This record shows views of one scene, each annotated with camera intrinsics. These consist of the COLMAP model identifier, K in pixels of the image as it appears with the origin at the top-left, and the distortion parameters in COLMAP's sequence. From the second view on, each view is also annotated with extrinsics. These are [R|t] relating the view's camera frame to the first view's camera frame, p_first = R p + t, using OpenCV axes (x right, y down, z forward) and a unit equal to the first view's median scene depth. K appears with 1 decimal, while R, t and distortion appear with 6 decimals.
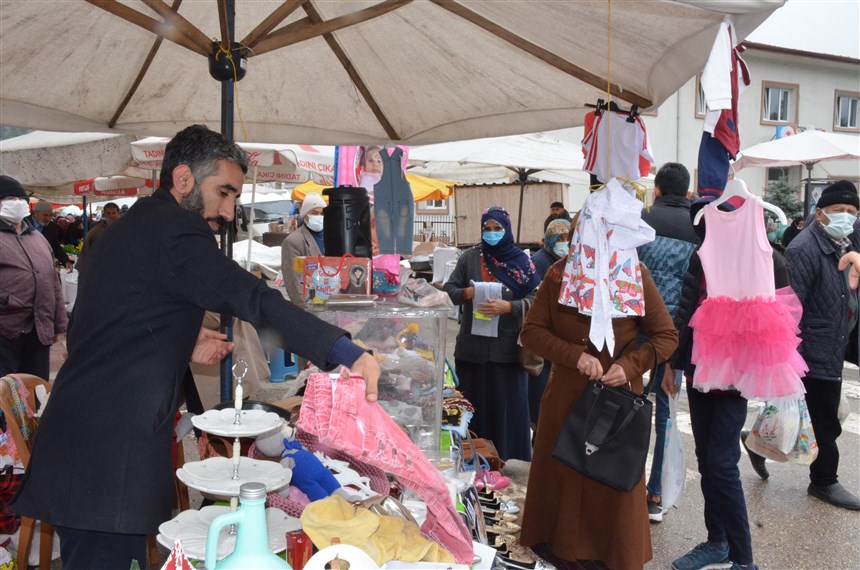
lens RADIAL K [[807.3, 0, 427.9], [0, 807.3, 285.9], [0, 0, 1]] dist [-0.078709, 0.182494]
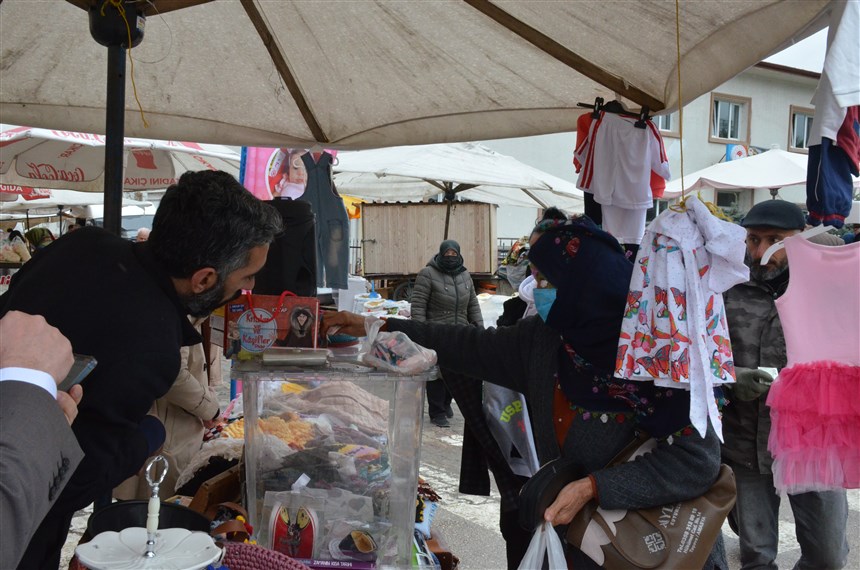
lens RADIAL K [[947.8, 0, 427.0], [0, 947.8, 288.6], [0, 0, 1]] dist [0.000029, 0.211633]
pose [[0.992883, 0.018348, 0.117669, -0.057620], [-0.014279, 0.999274, -0.035332, -0.010854], [-0.118231, 0.033400, 0.992424, 0.104660]]
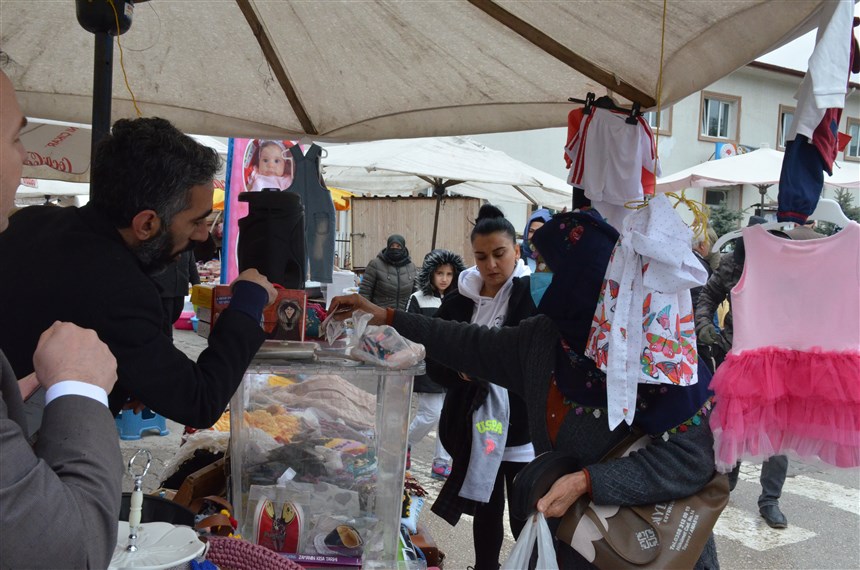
lens RADIAL K [[947.8, 0, 427.0], [0, 947.8, 288.6], [0, 0, 1]] dist [0.000029, 0.211633]
pose [[0.991150, 0.027987, 0.129767, -0.057238], [-0.024243, 0.999245, -0.030348, -0.010079], [-0.130518, 0.026933, 0.991080, 0.109812]]
